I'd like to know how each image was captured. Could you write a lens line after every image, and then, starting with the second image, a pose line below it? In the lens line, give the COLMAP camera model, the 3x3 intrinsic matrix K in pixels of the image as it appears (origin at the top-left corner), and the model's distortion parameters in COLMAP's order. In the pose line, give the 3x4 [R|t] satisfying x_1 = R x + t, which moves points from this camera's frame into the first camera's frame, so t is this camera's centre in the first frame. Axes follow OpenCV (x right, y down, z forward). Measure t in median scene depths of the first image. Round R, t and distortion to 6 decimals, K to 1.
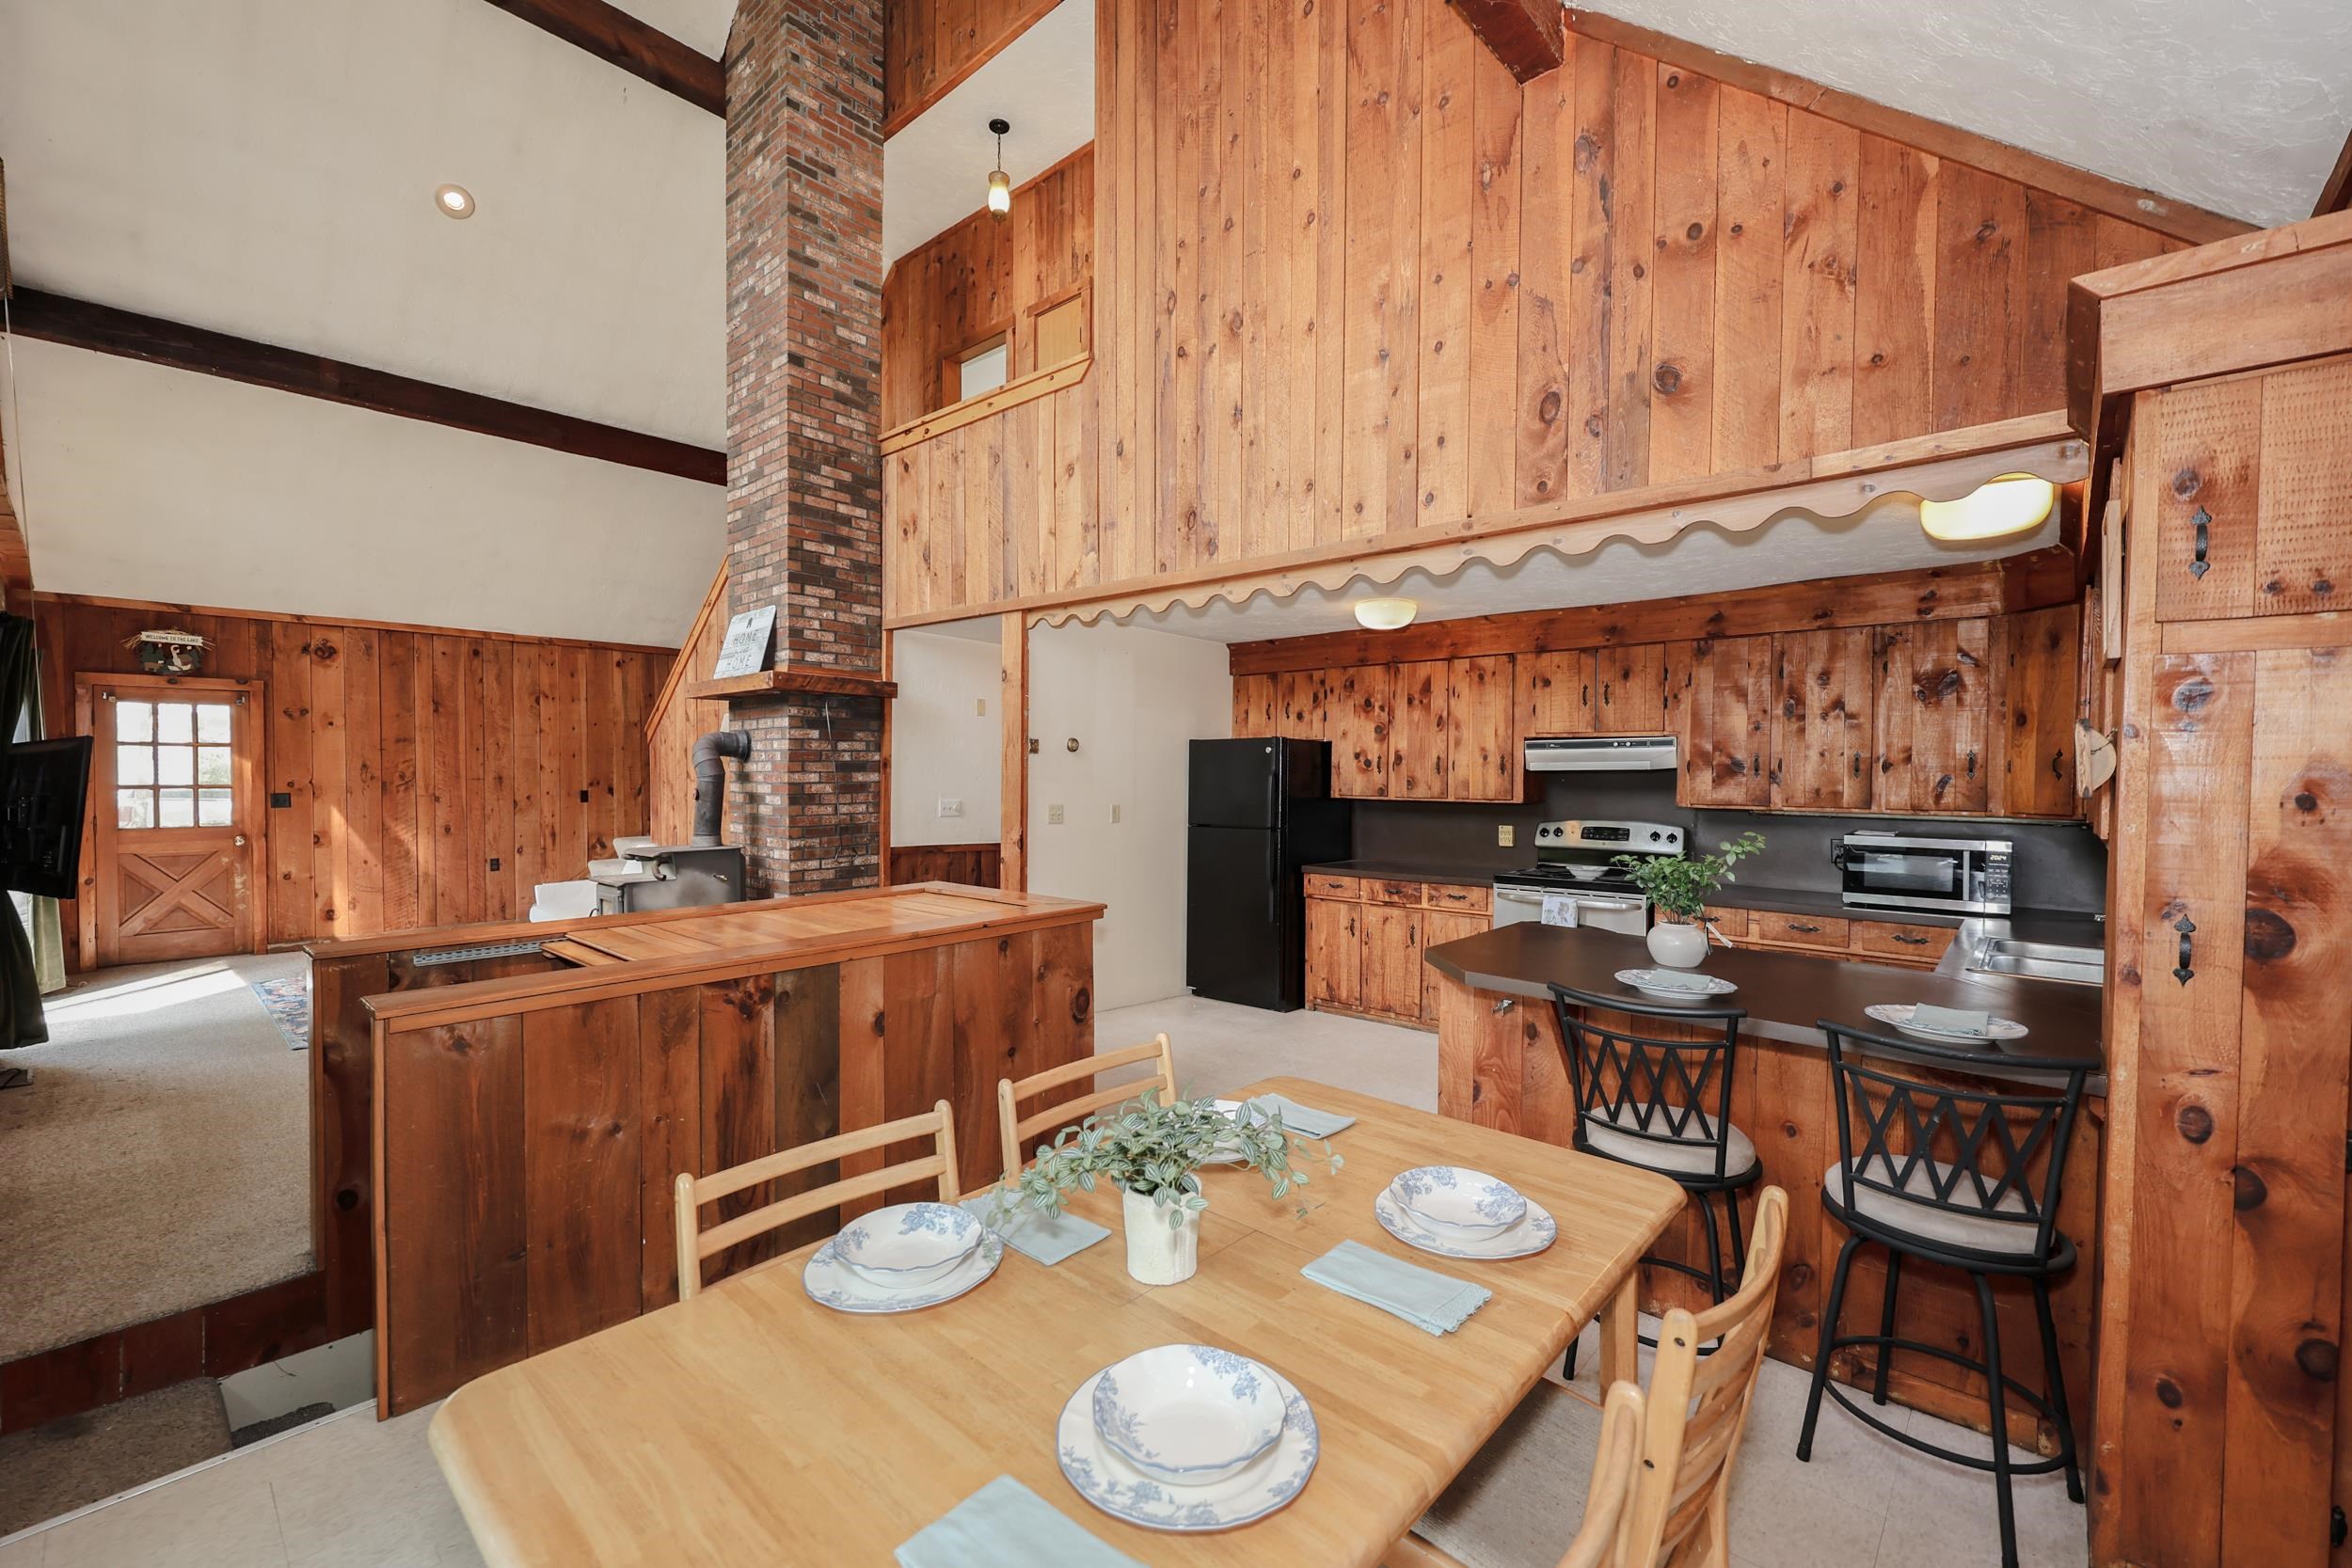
lens RADIAL K [[986.7, 0, 1161.3], [0, 986.7, 787.6], [0, 0, 1]] dist [0.008162, -0.001557]
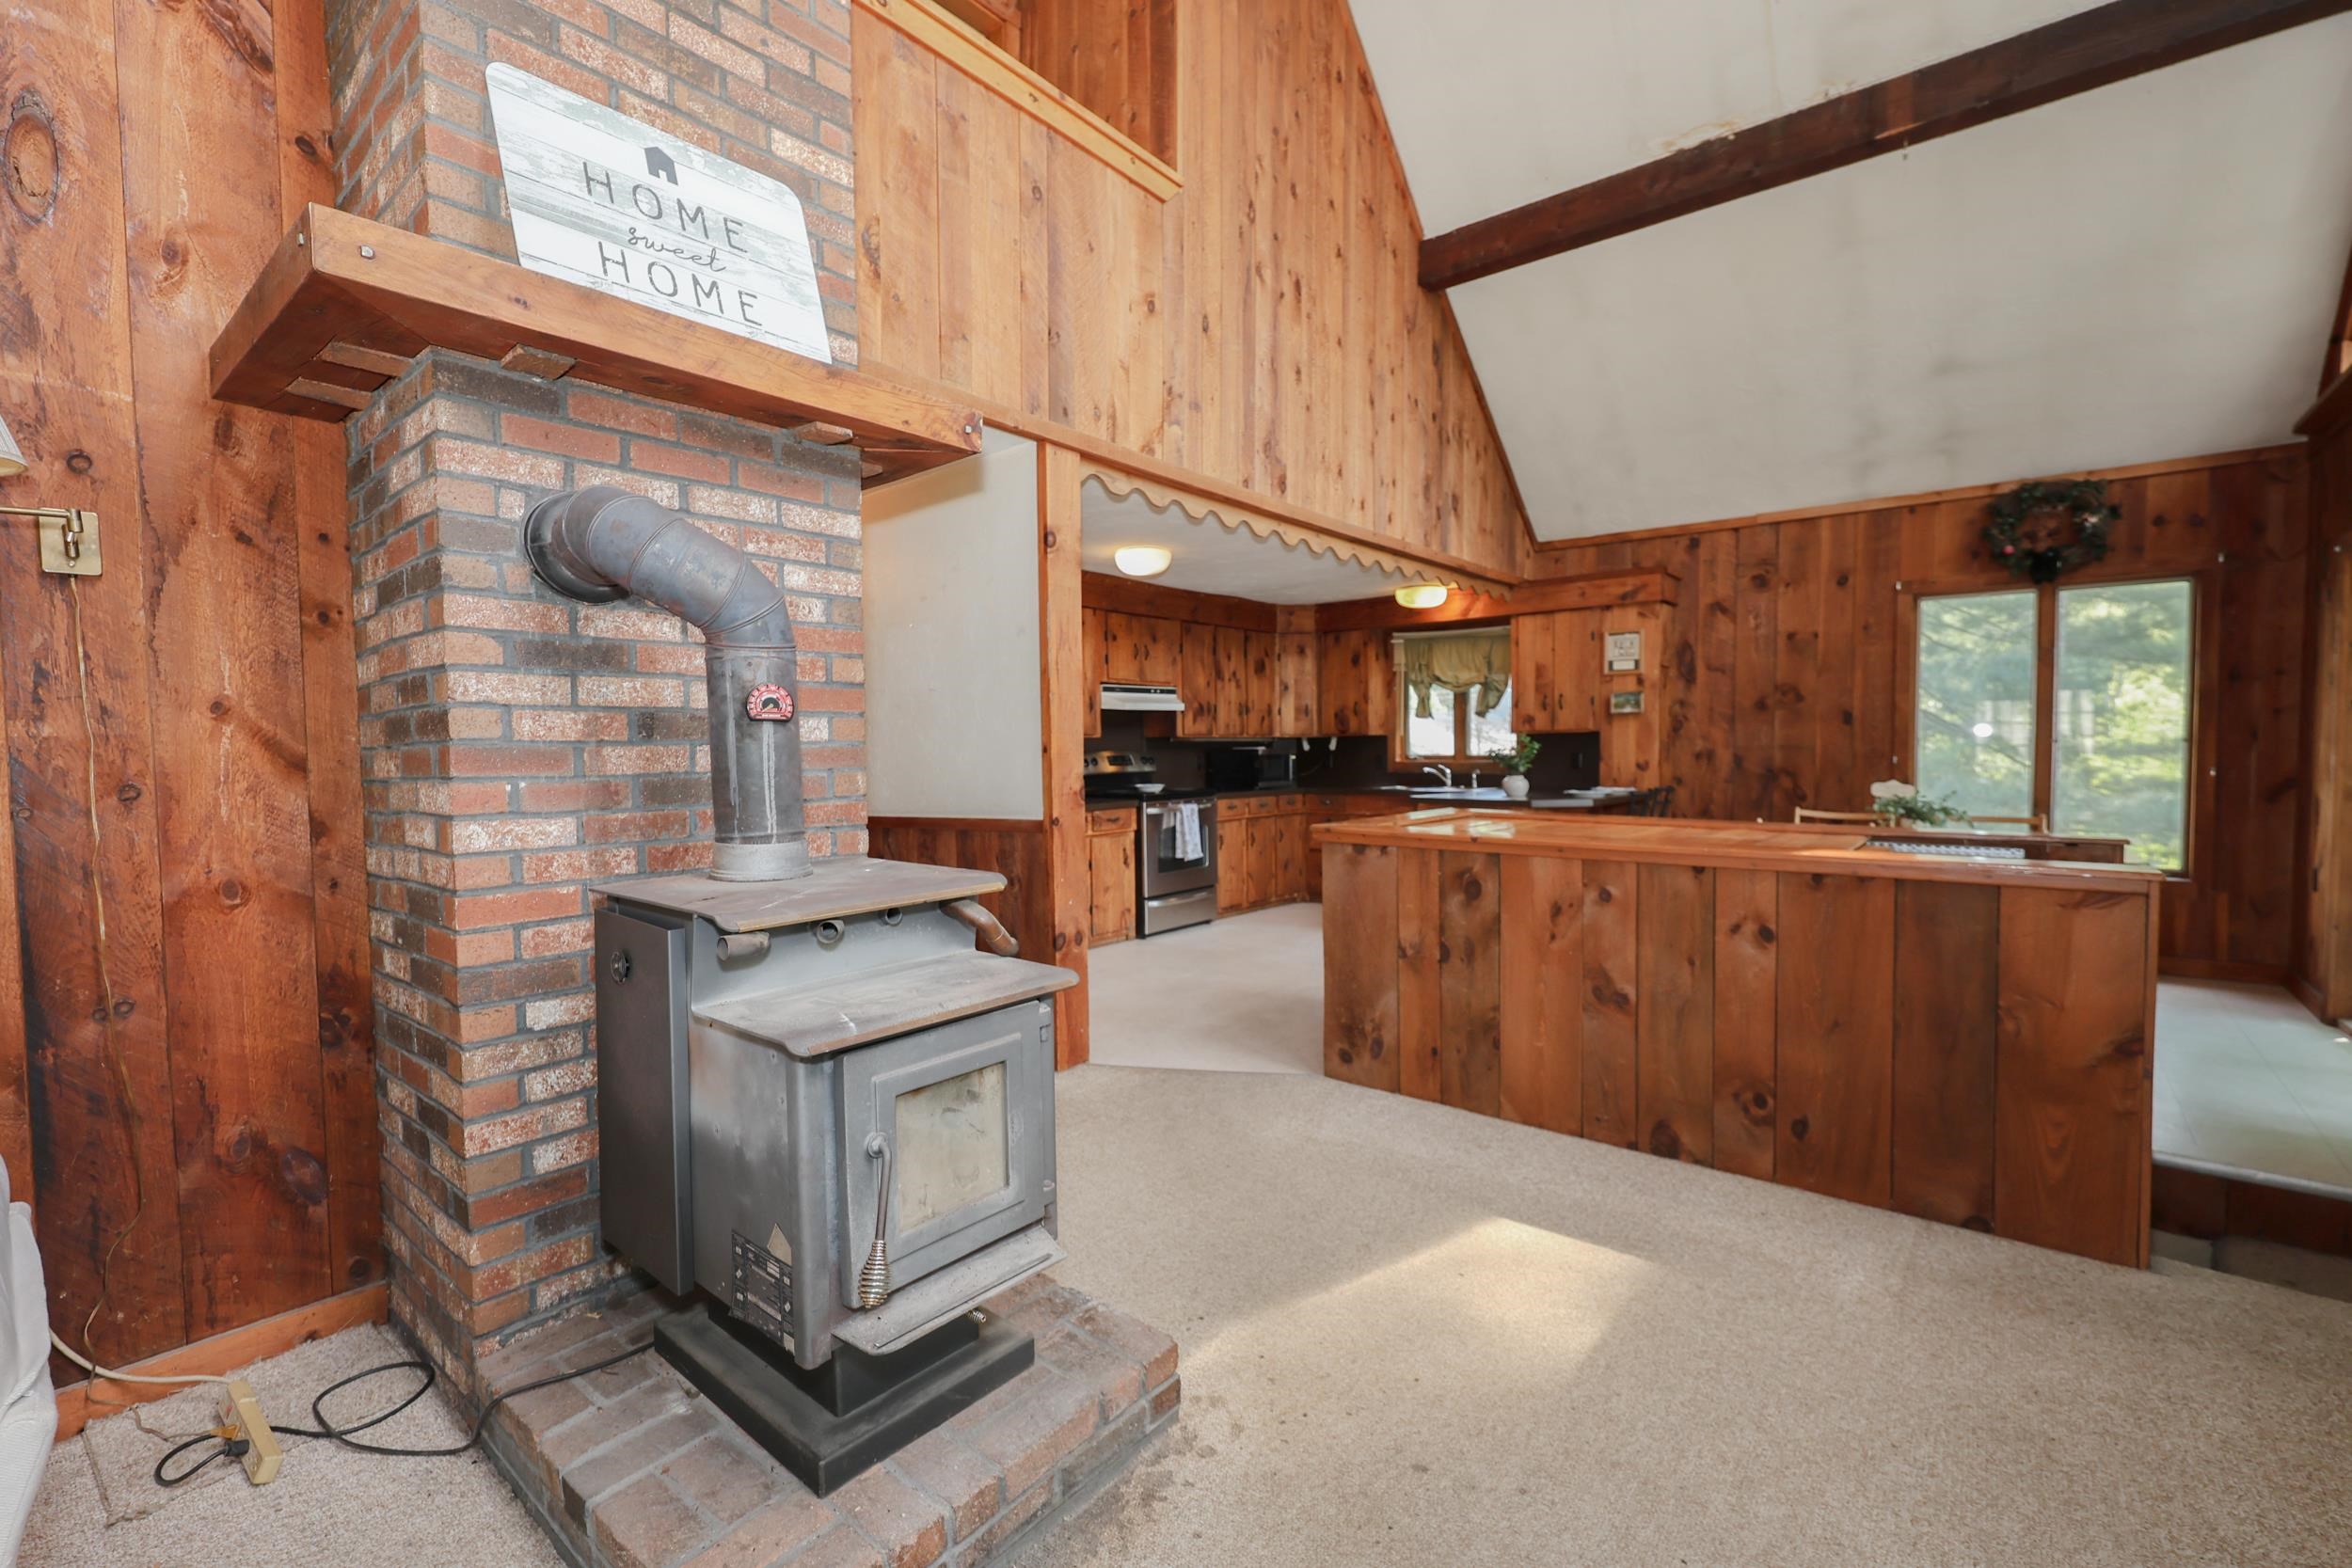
lens RADIAL K [[1011.2, 0, 1178.8], [0, 1011.2, 787.1], [0, 0, 1]] dist [0.005015, -0.000062]
pose [[-0.055511, -0.045741, 0.997410, -0.788130], [0.023837, 0.998605, 0.047123, 0.019927], [-0.998173, 0.026391, -0.054344, 0.895027]]
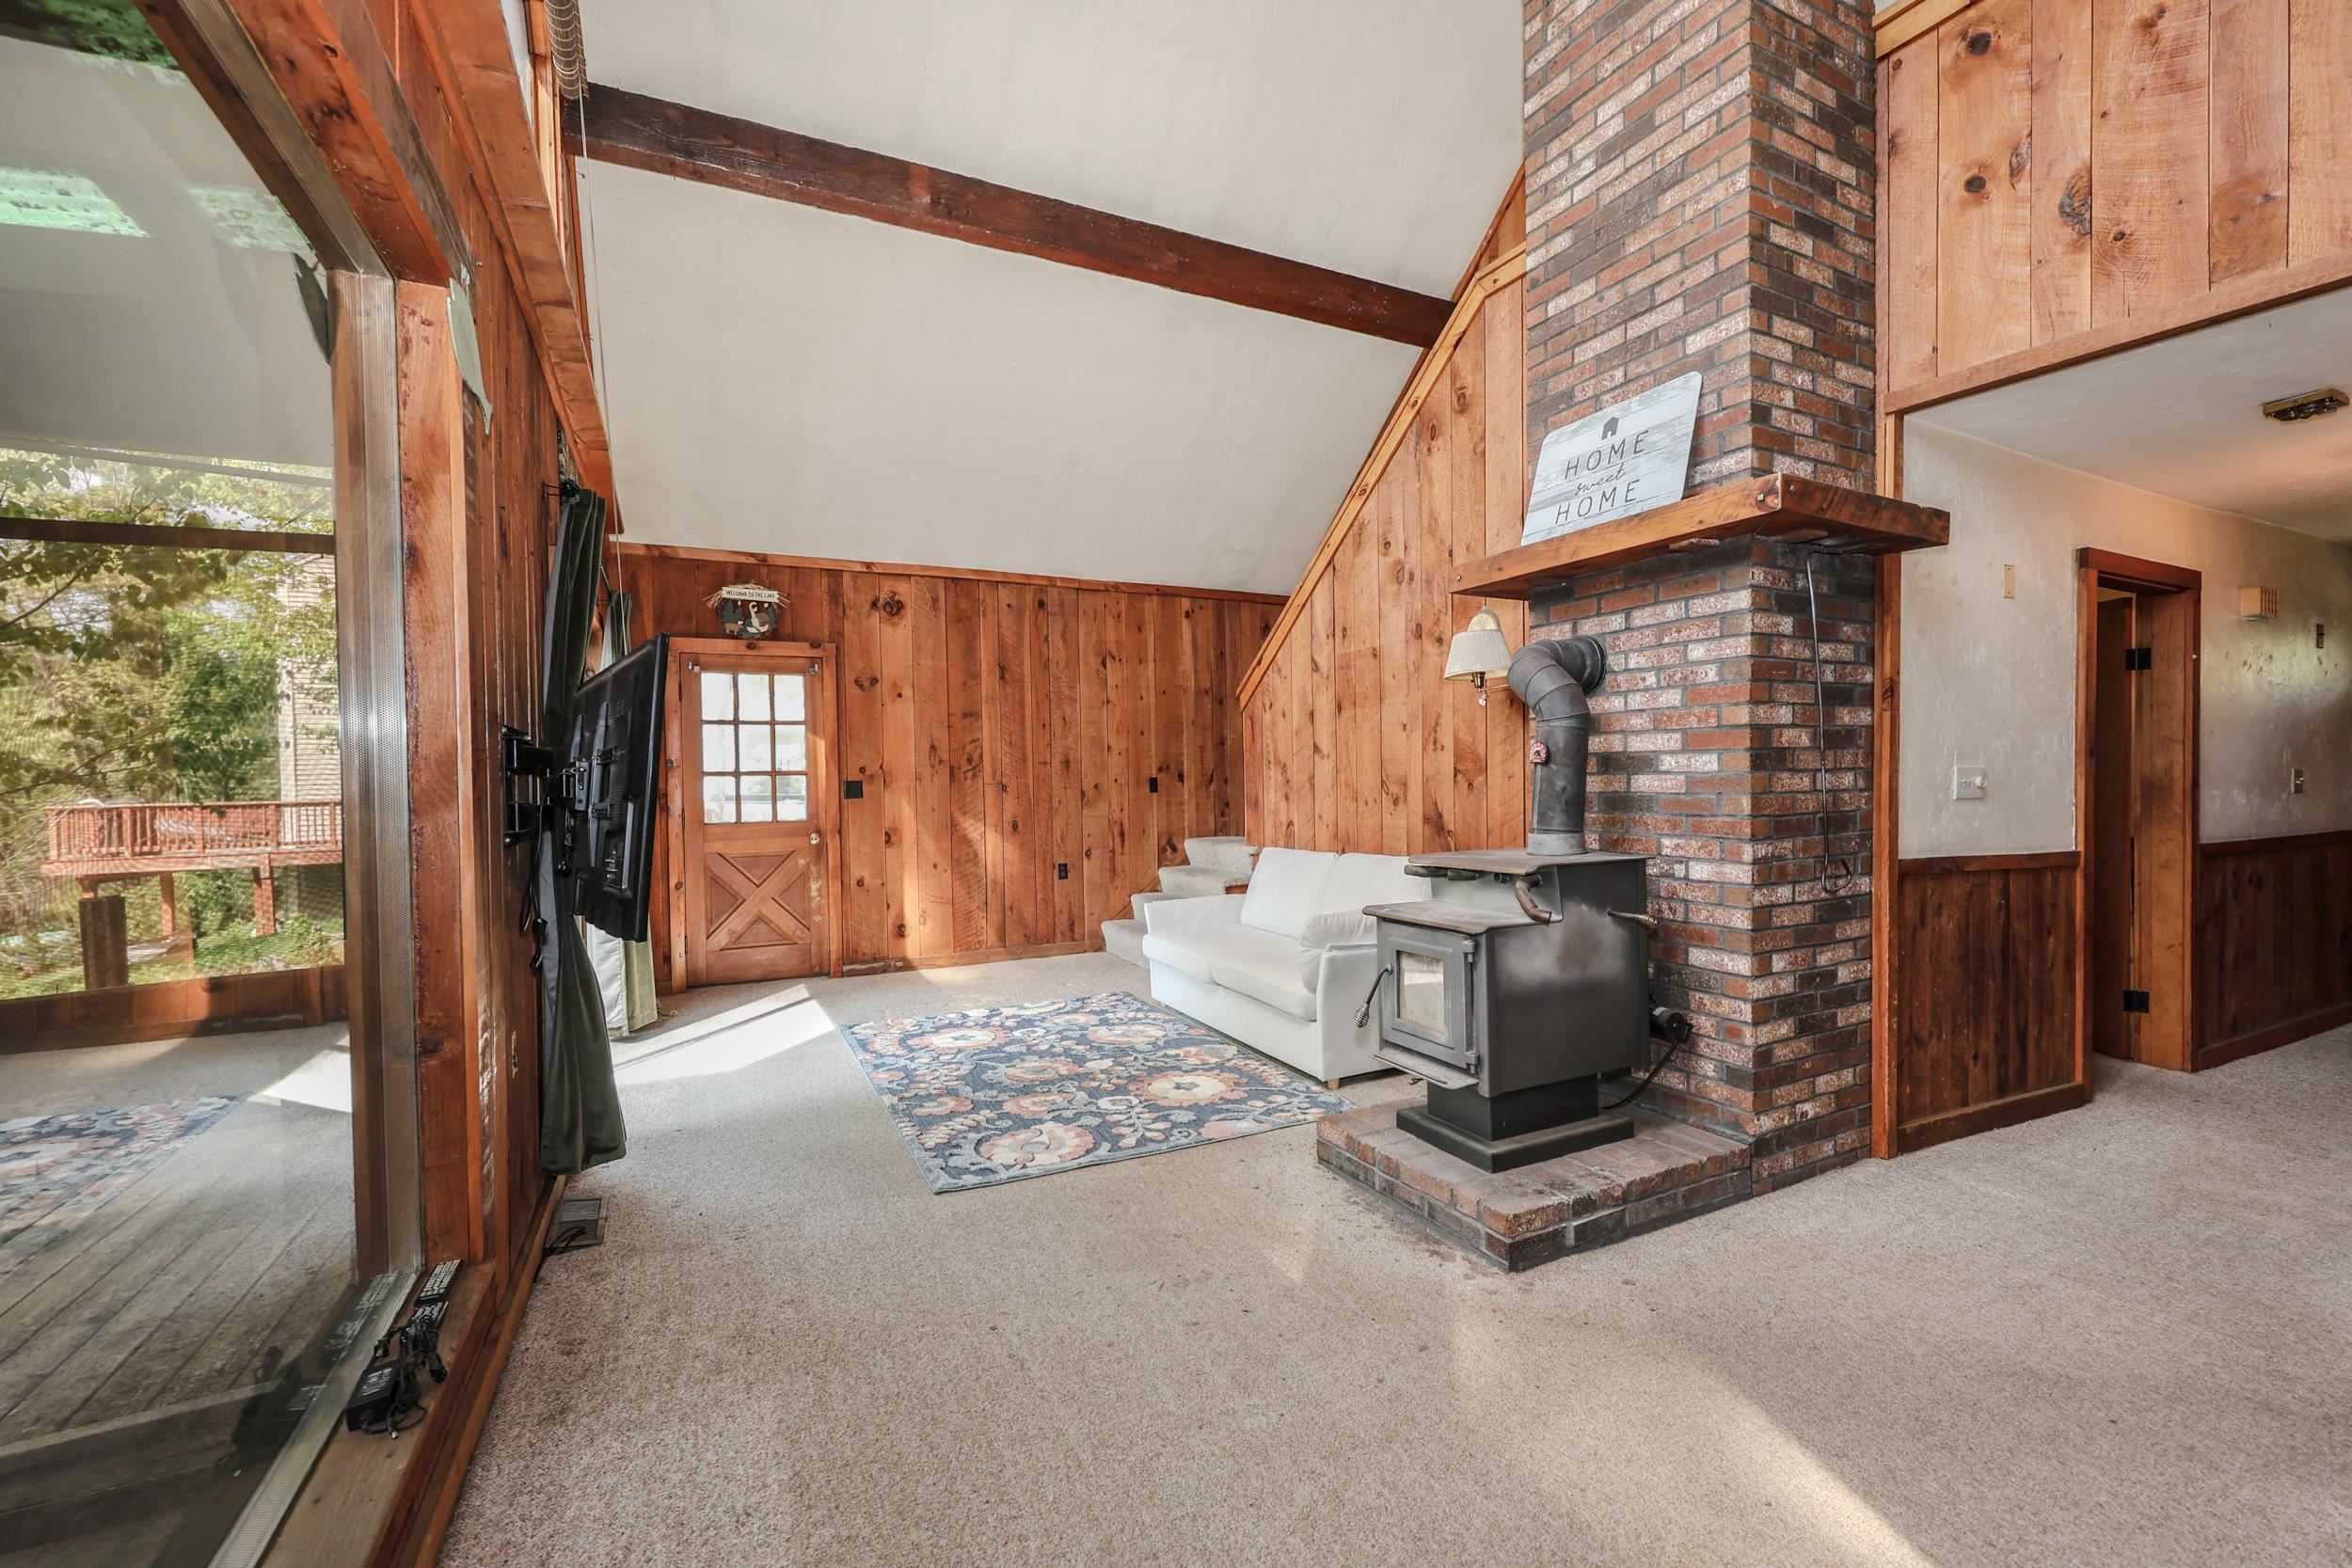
lens RADIAL K [[986.7, 0, 1164.9], [0, 986.7, 791.0], [0, 0, 1]] dist [0.008162, -0.001557]
pose [[0.931834, -0.012132, -0.362682, -0.467792], [0.012349, 0.999922, -0.001720, 0.024598], [0.362675, -0.002876, 0.931911, 0.442970]]
